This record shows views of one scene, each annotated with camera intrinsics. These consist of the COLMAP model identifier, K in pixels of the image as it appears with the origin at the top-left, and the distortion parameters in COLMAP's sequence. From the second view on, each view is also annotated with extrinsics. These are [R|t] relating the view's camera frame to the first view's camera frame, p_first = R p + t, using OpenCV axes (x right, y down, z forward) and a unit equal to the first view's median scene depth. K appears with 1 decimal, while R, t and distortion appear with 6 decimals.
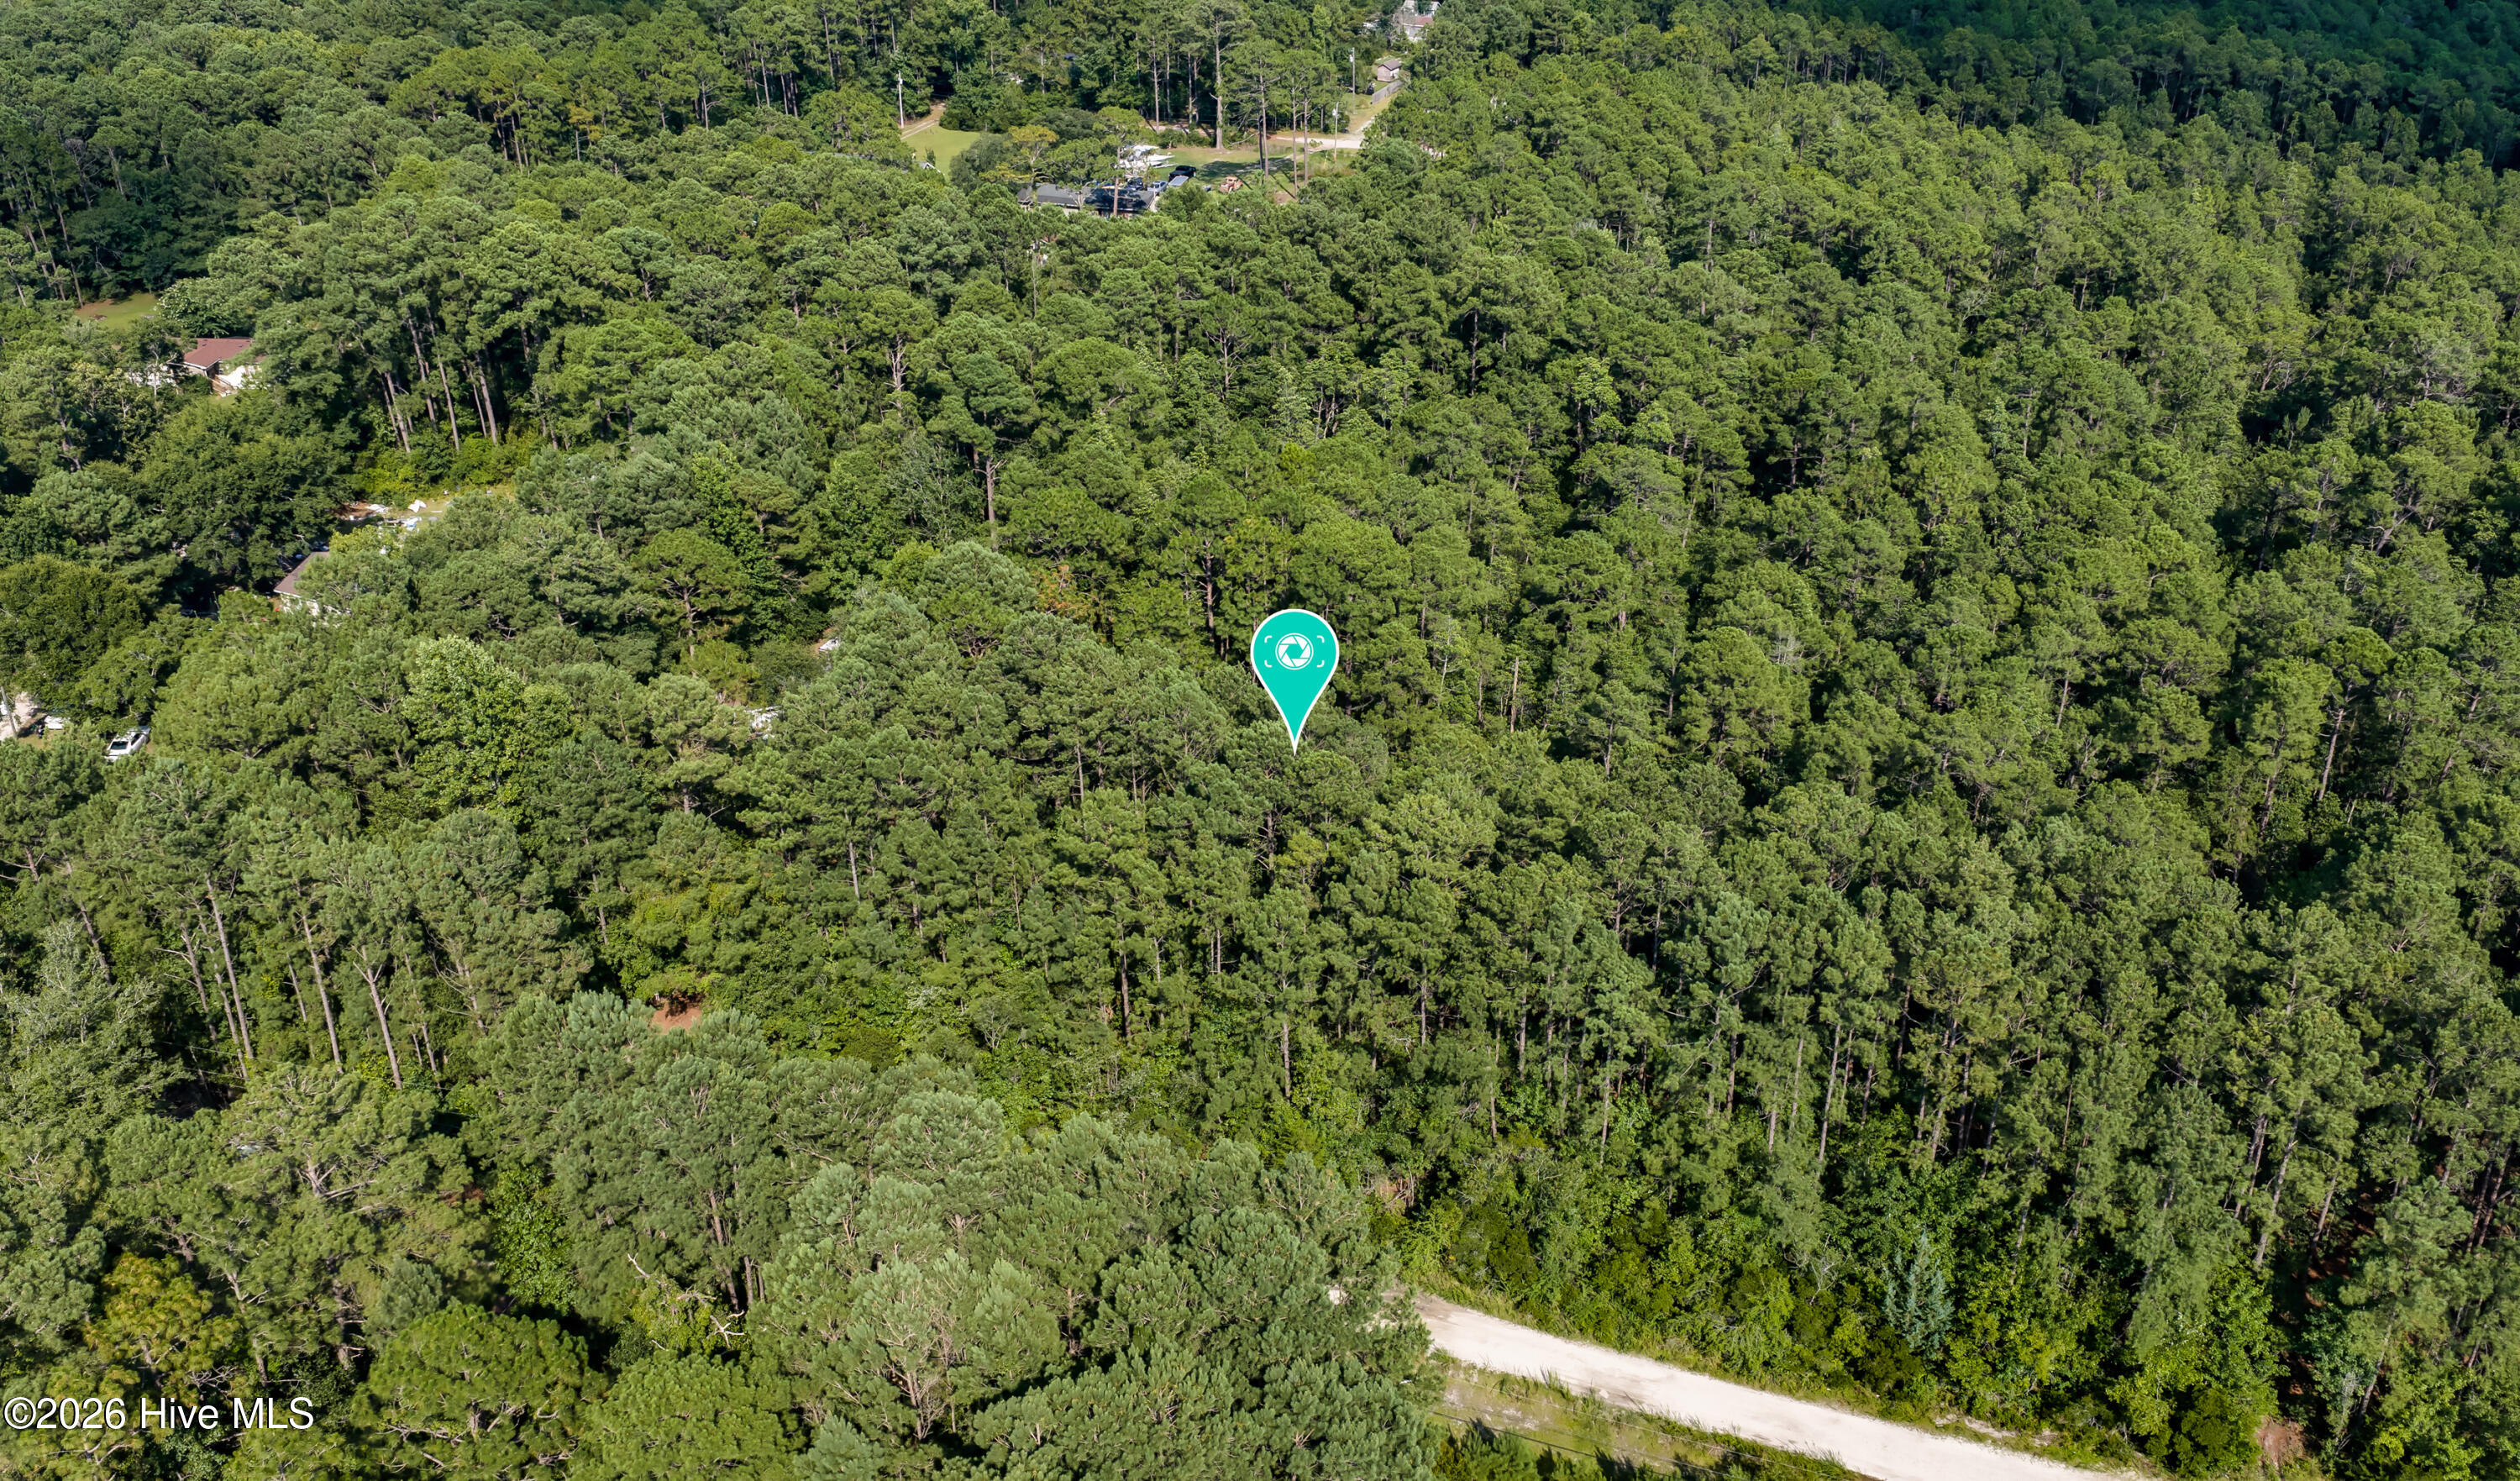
lens RADIAL K [[2156.8, 0, 1326.1], [0, 2156.8, 774.8], [0, 0, 1]] dist [0.033031, -0.060632]
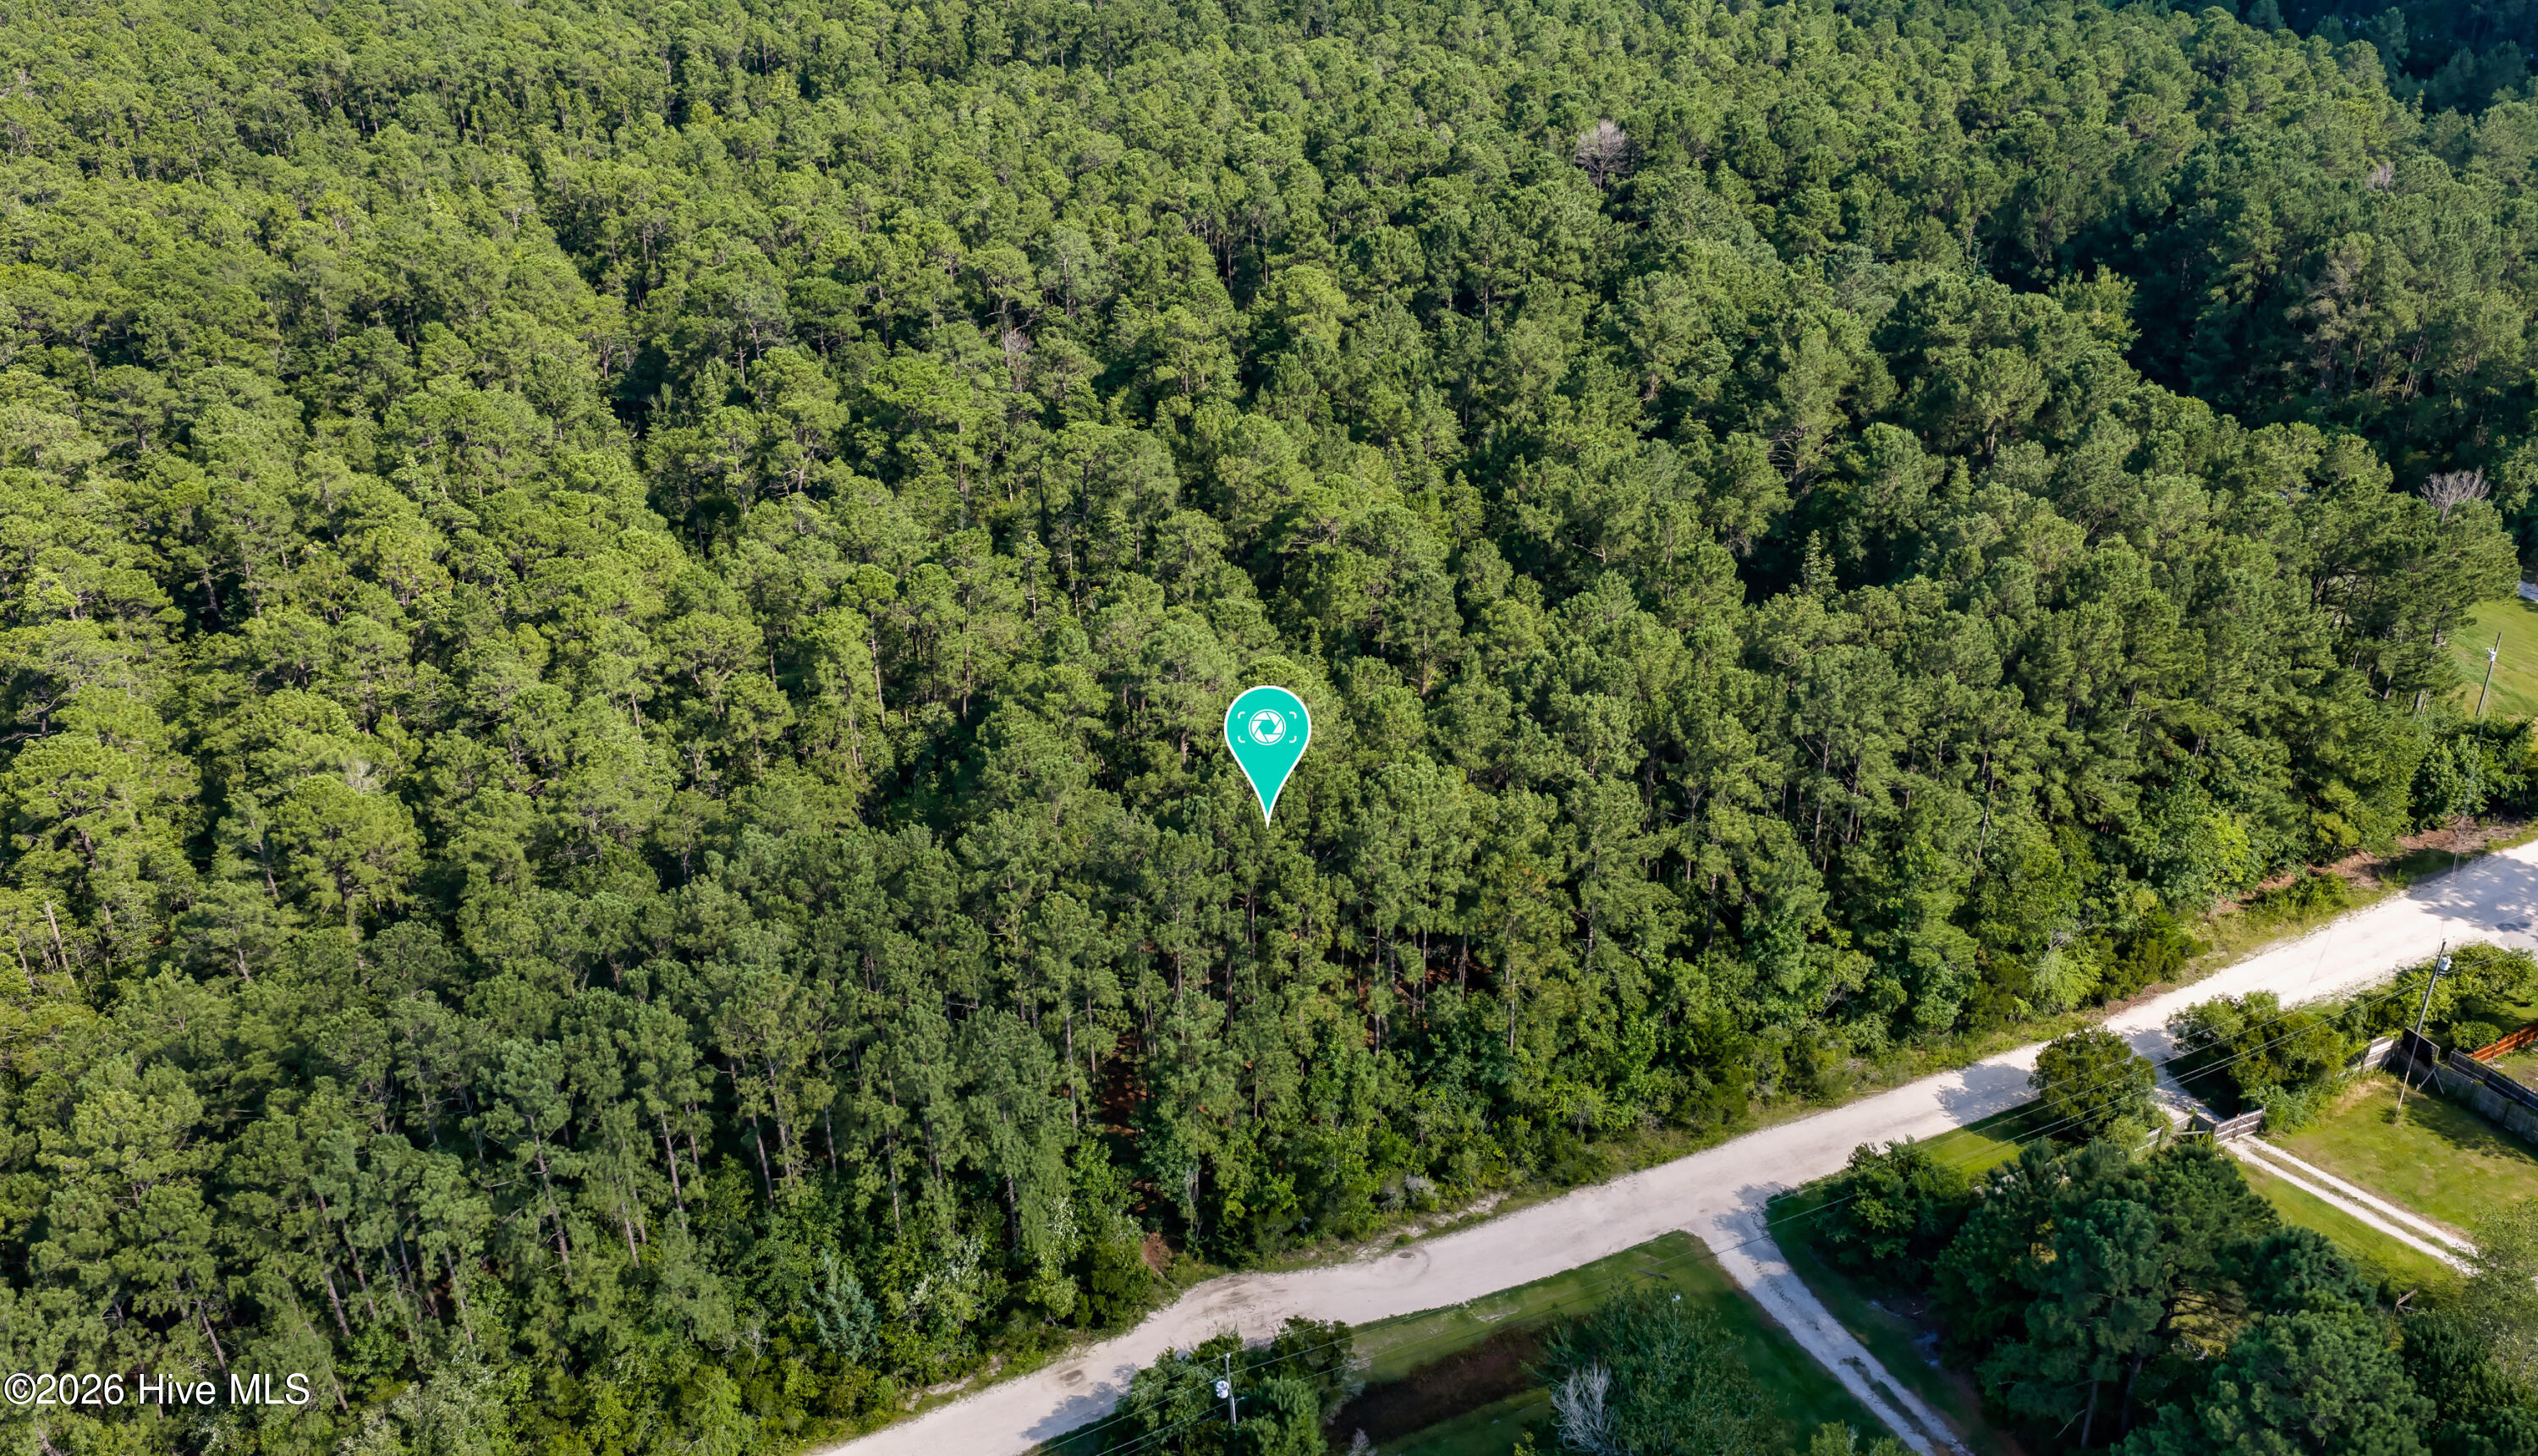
lens RADIAL K [[2129.9, 0, 1279.0], [0, 2129.9, 758.6], [0, 0, 1]] dist [0.035216, -0.066813]
pose [[0.683497, -0.368718, 0.629984, -0.090478], [0.365469, 0.919942, 0.141911, -0.048774], [-0.631874, 0.133244, 0.763532, 0.042651]]
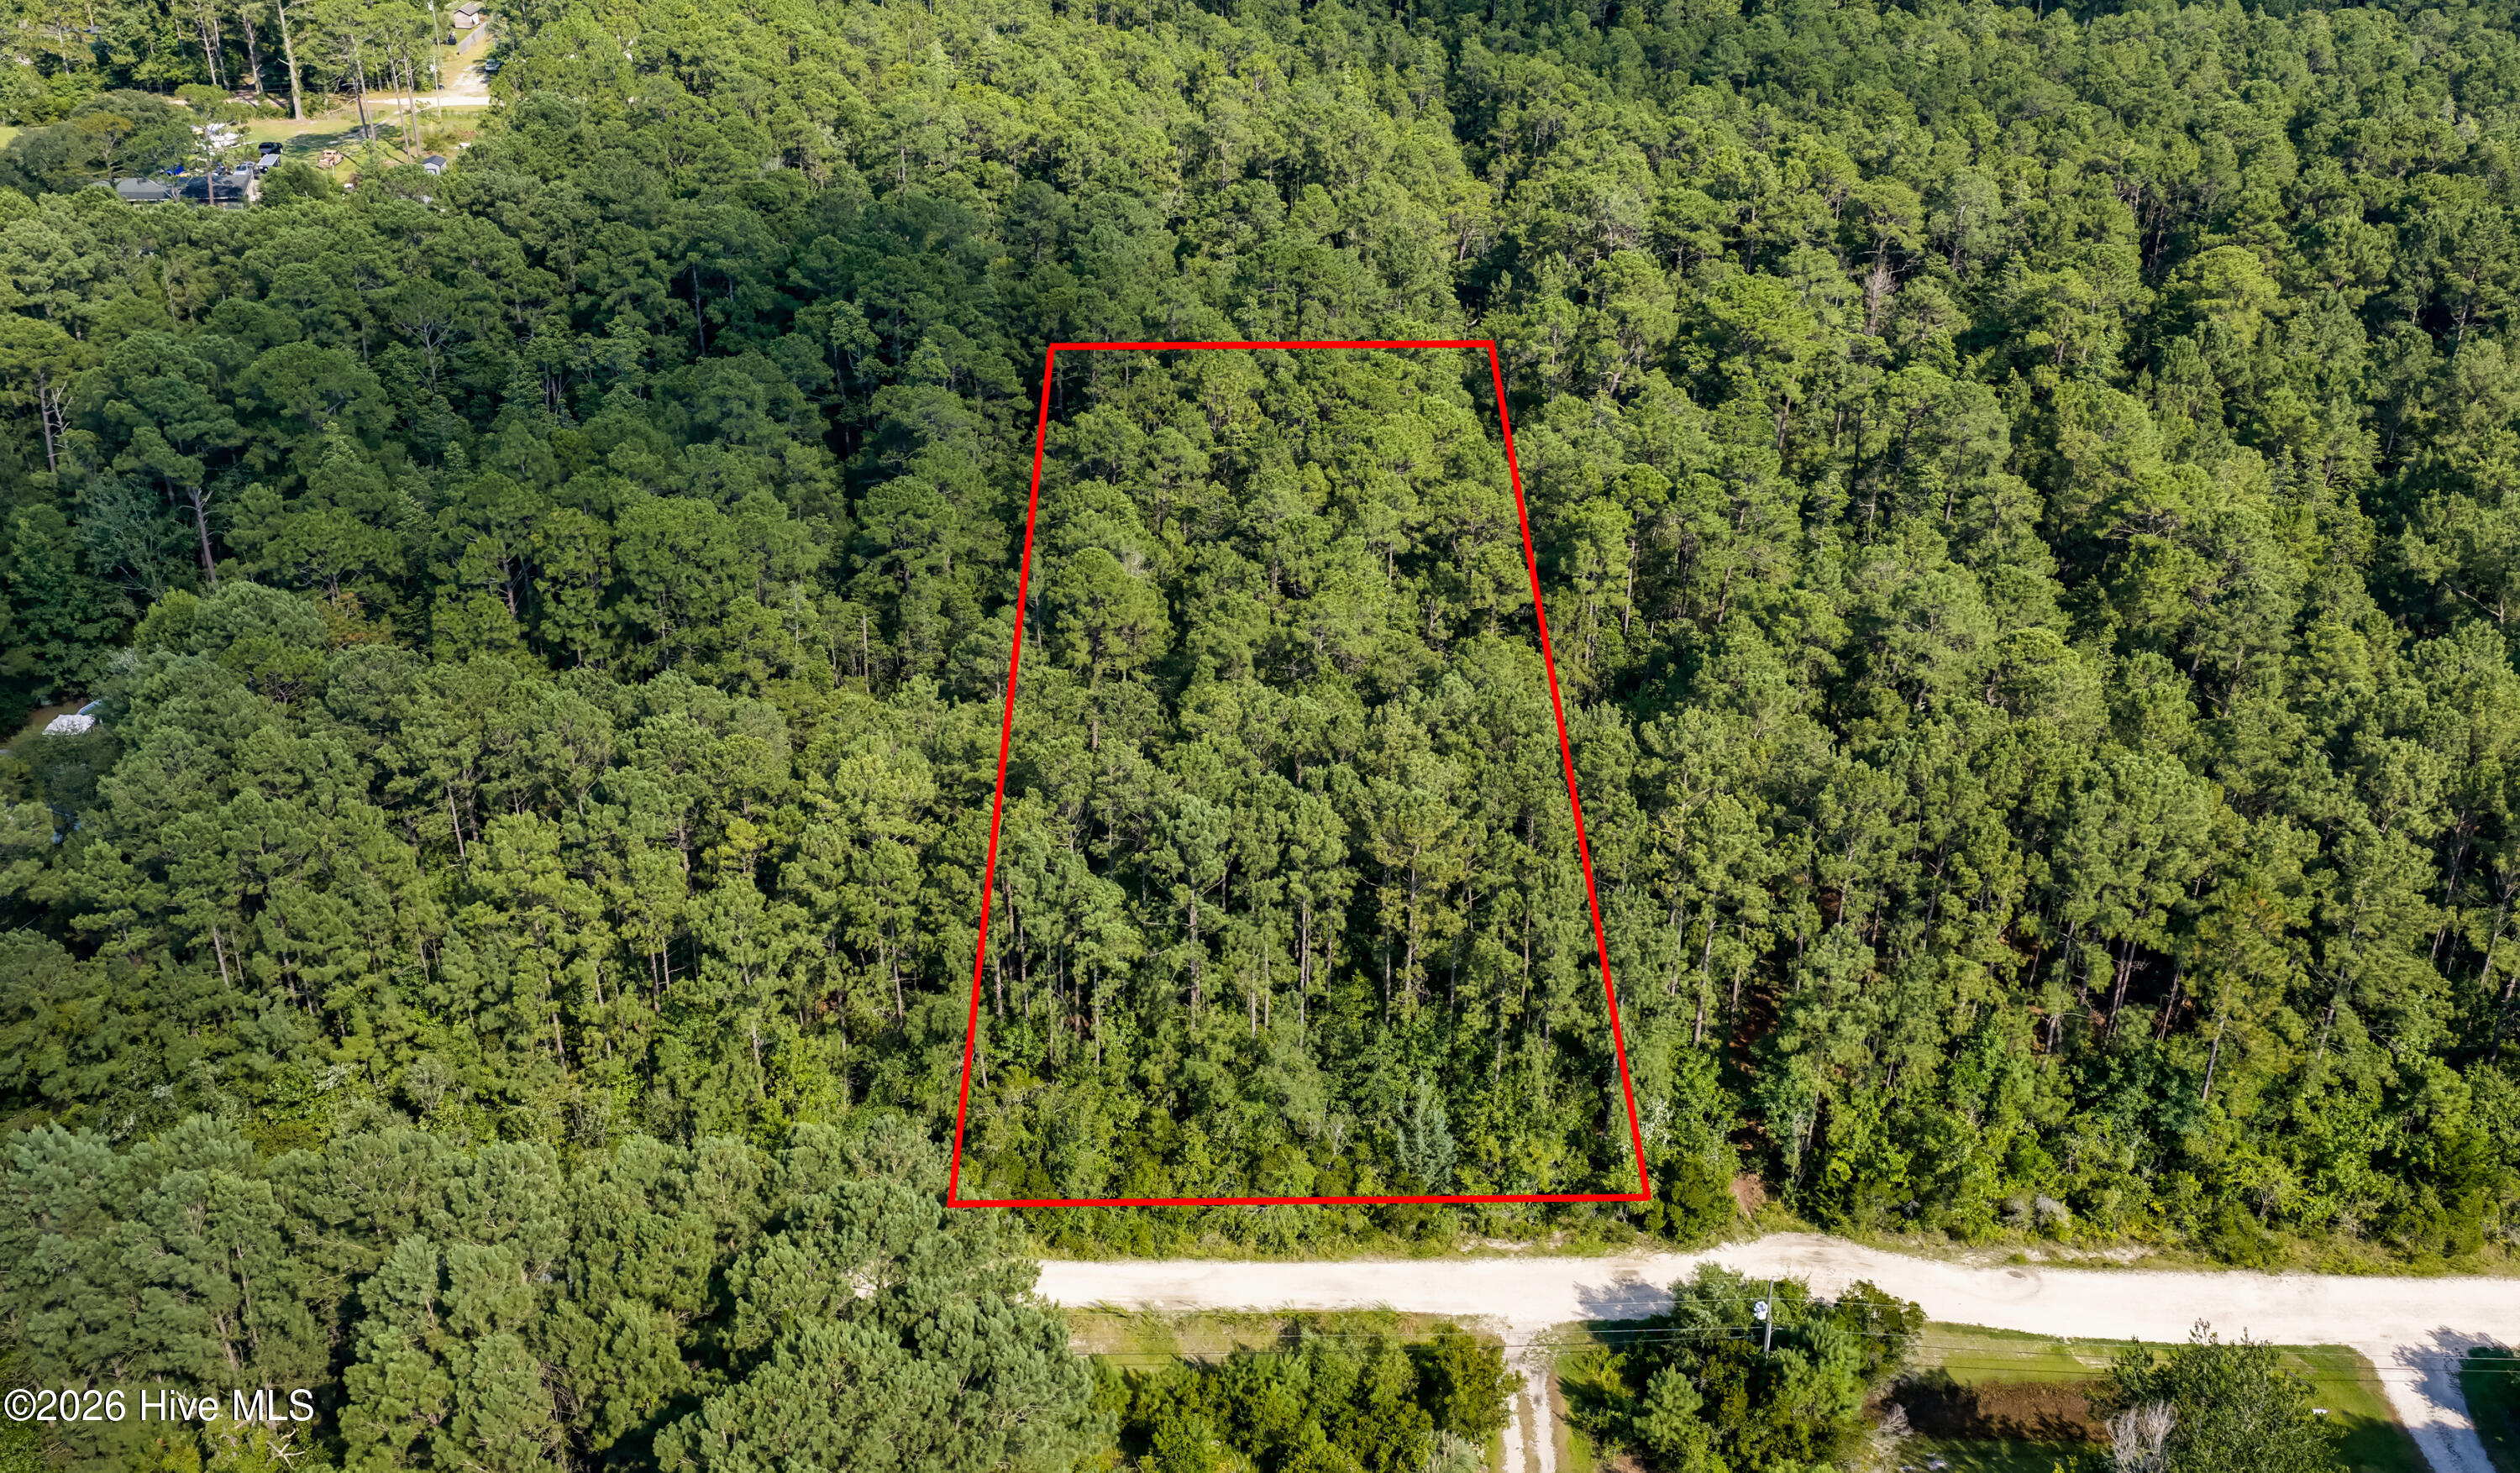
lens RADIAL K [[2369.2, 0, 1189.1], [0, 2369.2, 720.6], [0, 0, 1]] dist [0.042549, -0.080922]
pose [[0.936519, -0.170612, 0.306305, -0.109625], [0.174684, 0.984521, 0.014287, 0.002655], [-0.304002, 0.040127, 0.951826, -0.054438]]
